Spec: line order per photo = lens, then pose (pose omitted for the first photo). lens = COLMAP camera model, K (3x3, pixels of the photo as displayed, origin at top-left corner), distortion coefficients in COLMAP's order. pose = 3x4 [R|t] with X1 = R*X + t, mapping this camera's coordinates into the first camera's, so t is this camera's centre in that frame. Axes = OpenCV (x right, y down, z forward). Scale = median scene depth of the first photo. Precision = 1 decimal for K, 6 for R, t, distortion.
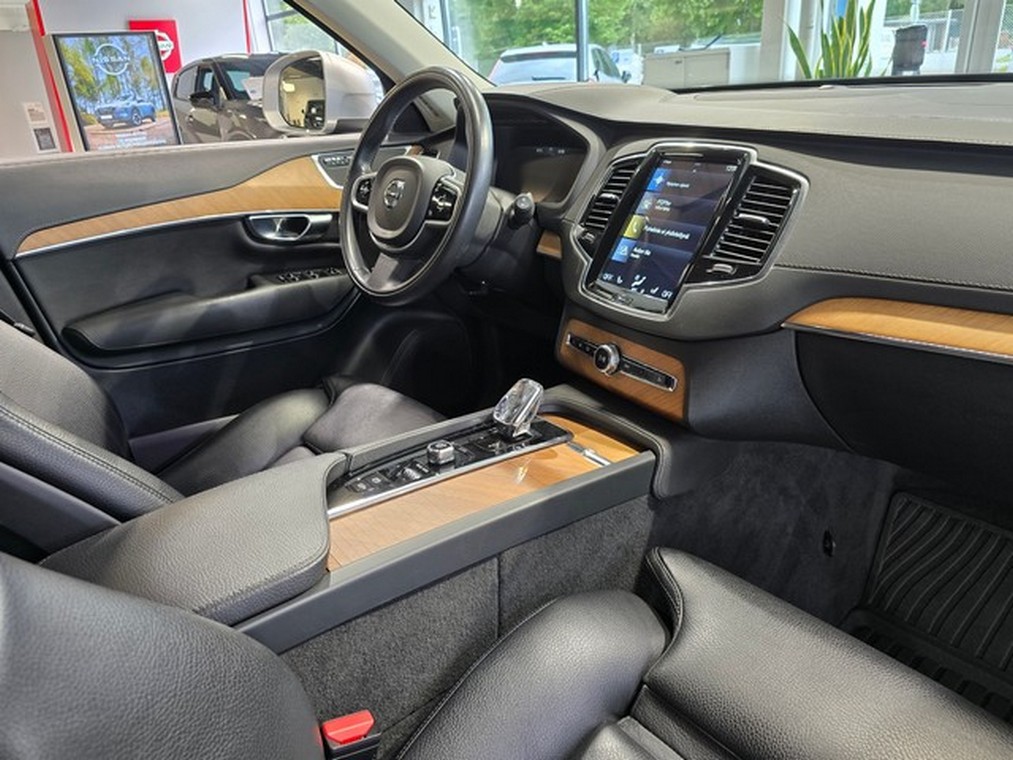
lens RADIAL K [[711.9, 0, 506.5], [0, 711.9, 380.0], [0, 0, 1]] dist [0.017911, -0.001501]
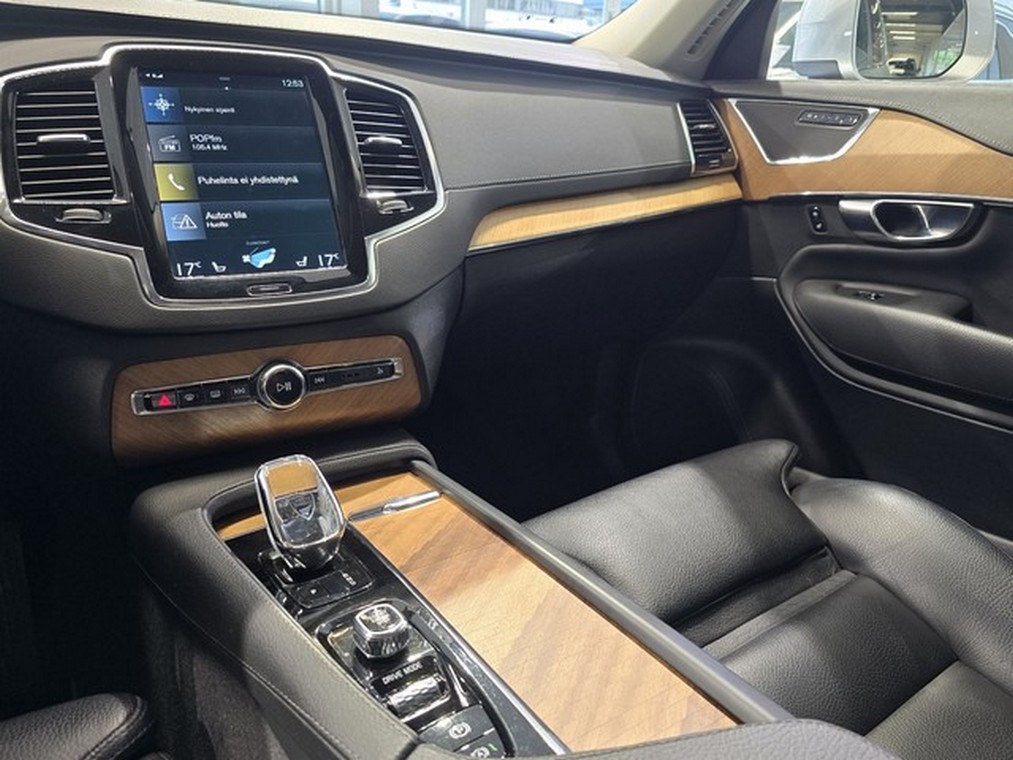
lens RADIAL K [[770.0, 0, 518.2], [0, 770.0, 381.4], [0, 0, 1]] dist [0.027339, -0.026043]
pose [[0.037832, -0.320001, 0.946662, -0.464135], [0.336324, 0.896150, 0.289486, -0.149703], [-0.940986, 0.307433, 0.141527, 0.658965]]
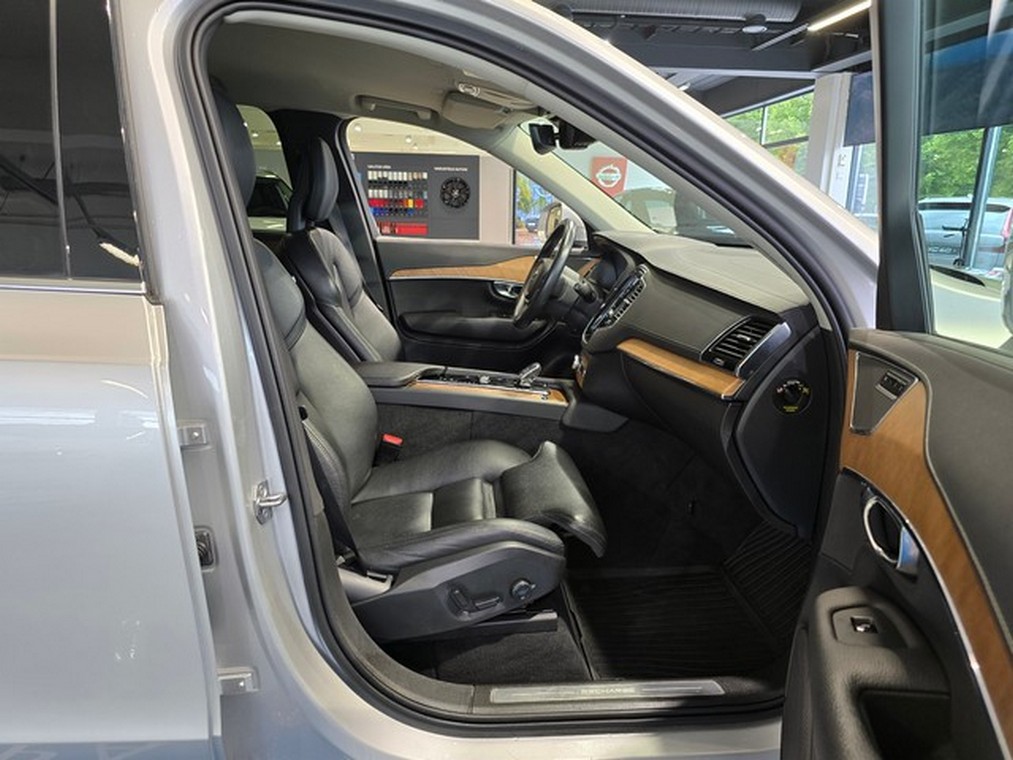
lens RADIAL K [[711.9, 0, 506.5], [0, 711.9, 380.0], [0, 0, 1]] dist [0.017911, -0.001501]
pose [[0.830007, 0.212860, -0.515538, 0.937864], [-0.290595, 0.953983, -0.073964, 0.206996], [0.476070, 0.211203, 0.853669, -0.745098]]
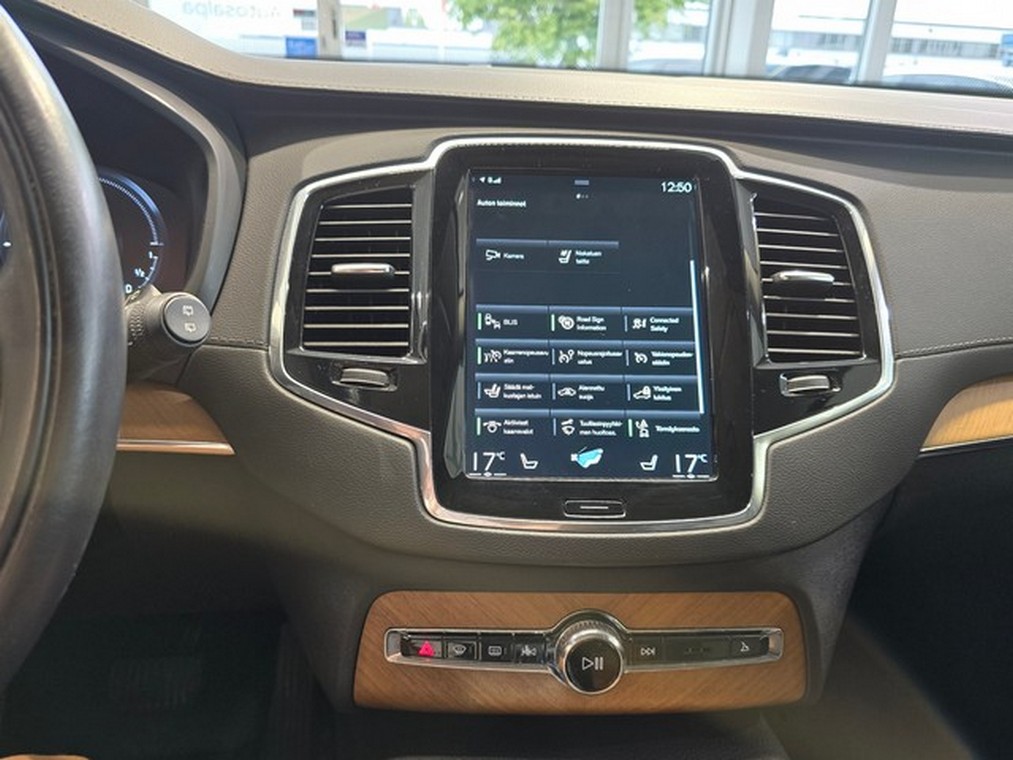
lens RADIAL K [[736.4, 0, 506.3], [0, 736.4, 387.7], [0, 0, 1]] dist [0.058329, -0.065724]
pose [[0.477339, -0.247976, 0.843004, -0.187377], [0.286177, 0.950923, 0.117678, -0.223227], [-0.830813, 0.185076, 0.524878, 0.737524]]
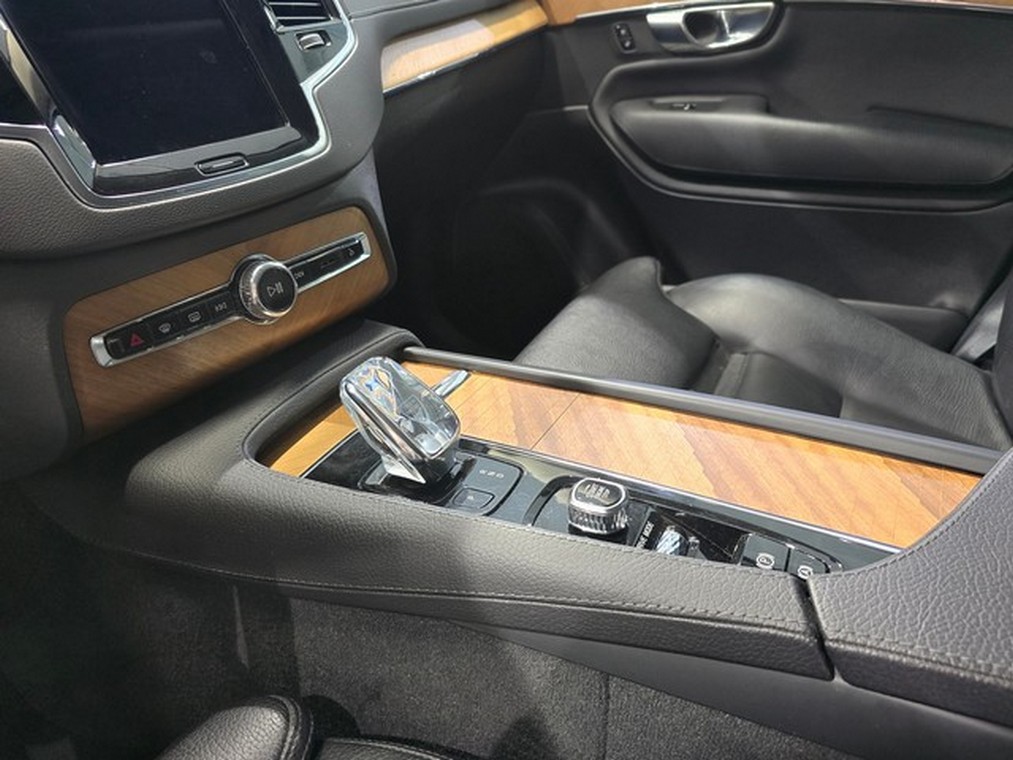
lens RADIAL K [[732.3, 0, 505.7], [0, 732.3, 394.3], [0, 0, 1]] dist [0.032443, -0.058335]
pose [[-0.425745, -0.432973, 0.794529, -0.344797], [0.355051, 0.727723, 0.586820, -0.203864], [-0.832274, 0.531935, -0.156097, 0.916785]]
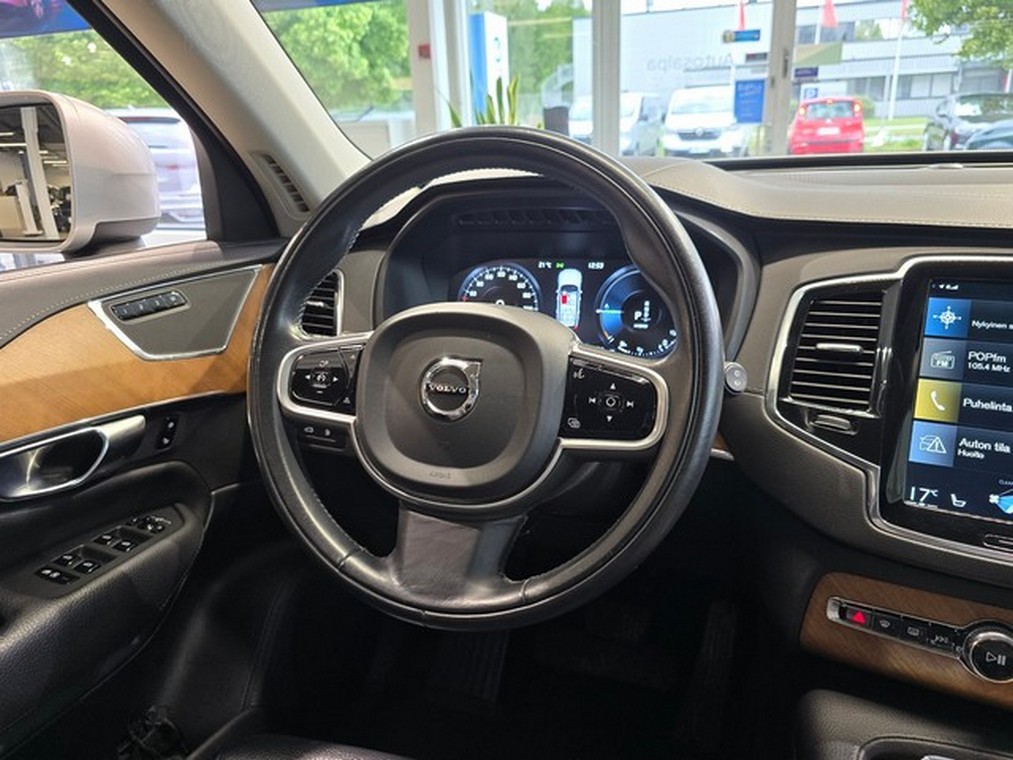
lens RADIAL K [[737.4, 0, 514.4], [0, 737.4, 380.6], [0, 0, 1]] dist [0.052692, -0.057327]
pose [[0.855287, -0.141235, 0.498534, -0.393297], [0.189751, 0.980672, -0.047712, -0.256288], [-0.482160, 0.135405, 0.865556, 0.615884]]
